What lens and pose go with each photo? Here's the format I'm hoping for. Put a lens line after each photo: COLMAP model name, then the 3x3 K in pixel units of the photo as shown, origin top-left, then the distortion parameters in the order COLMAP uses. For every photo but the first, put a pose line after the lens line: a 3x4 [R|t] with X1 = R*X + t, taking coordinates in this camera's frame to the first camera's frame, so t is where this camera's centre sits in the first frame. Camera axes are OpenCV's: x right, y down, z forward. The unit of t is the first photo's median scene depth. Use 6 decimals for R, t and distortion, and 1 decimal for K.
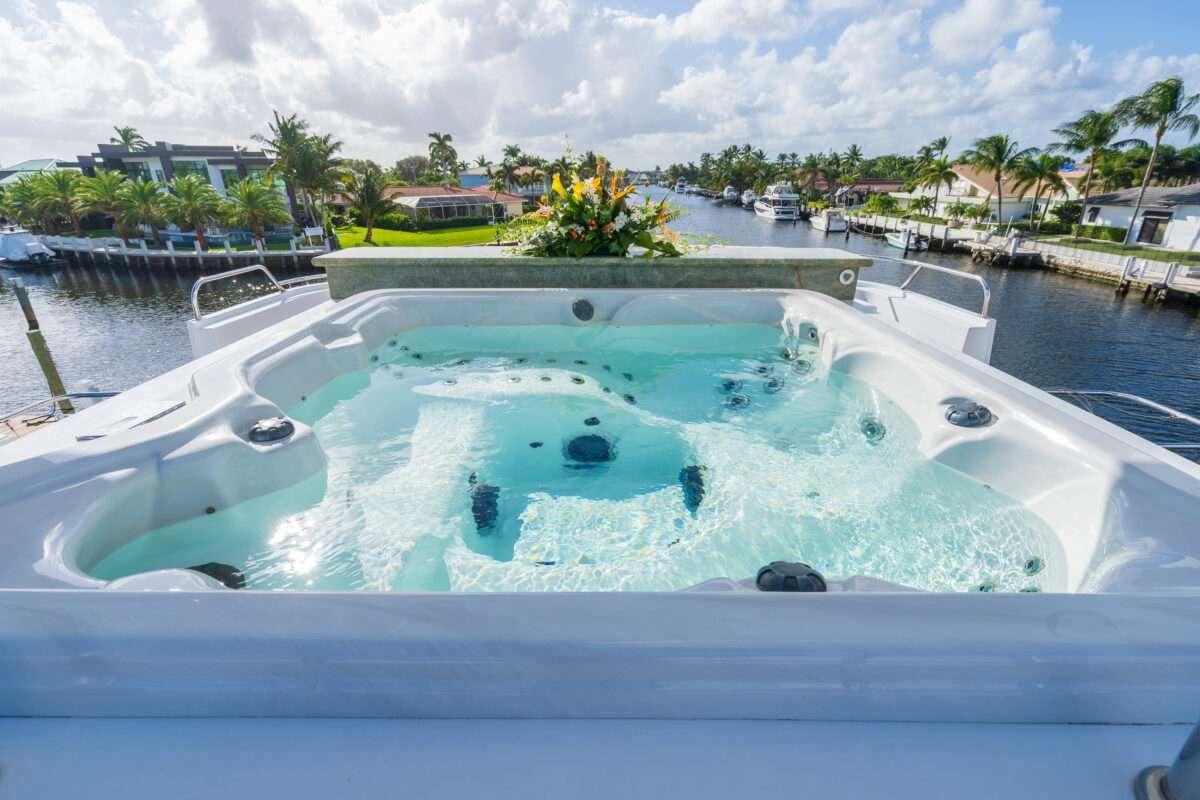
lens RADIAL K [[545.8, 0, 600.0], [0, 545.8, 400.0], [0, 0, 1]] dist [-0.001546, -0.001257]
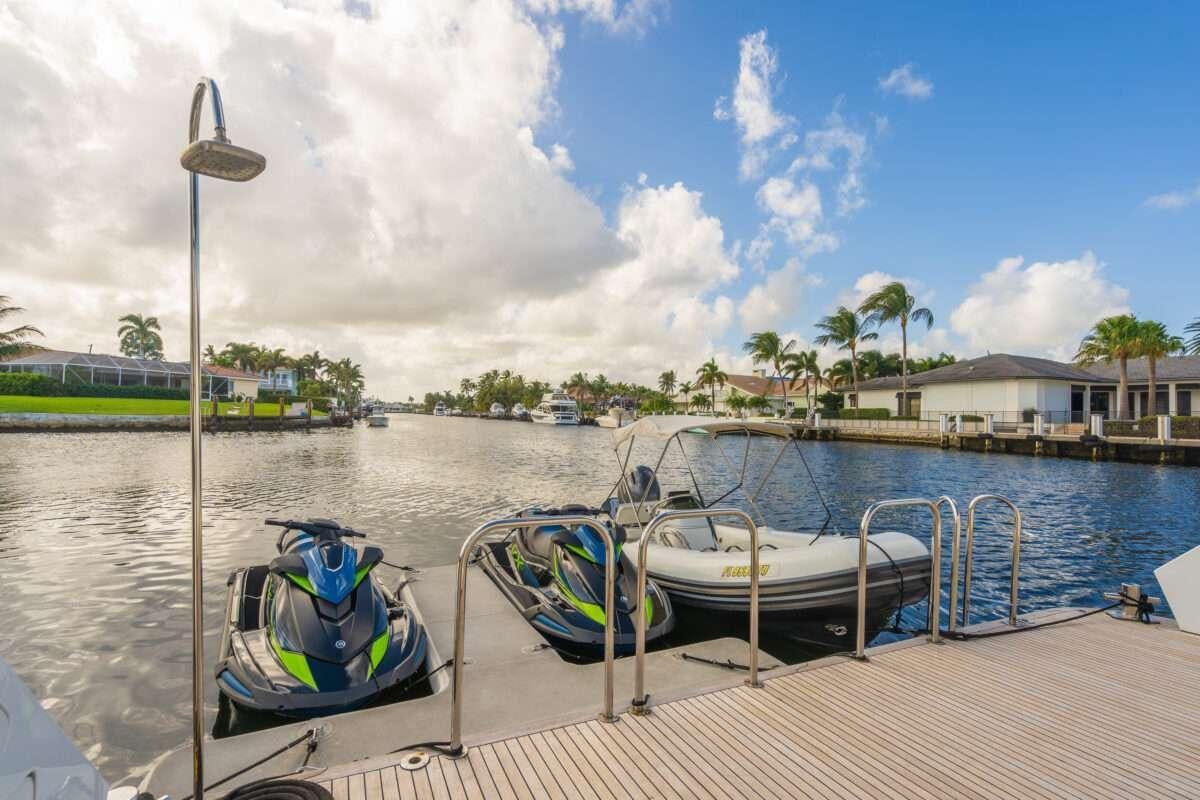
lens RADIAL K [[545.8, 0, 600.0], [0, 545.8, 400.0], [0, 0, 1]] dist [-0.001546, -0.001257]
pose [[0.905568, 0.039078, 0.422396, -0.028642], [0.134244, 0.918171, -0.372748, 0.006744], [-0.402398, 0.394253, 0.826221, 0.176052]]
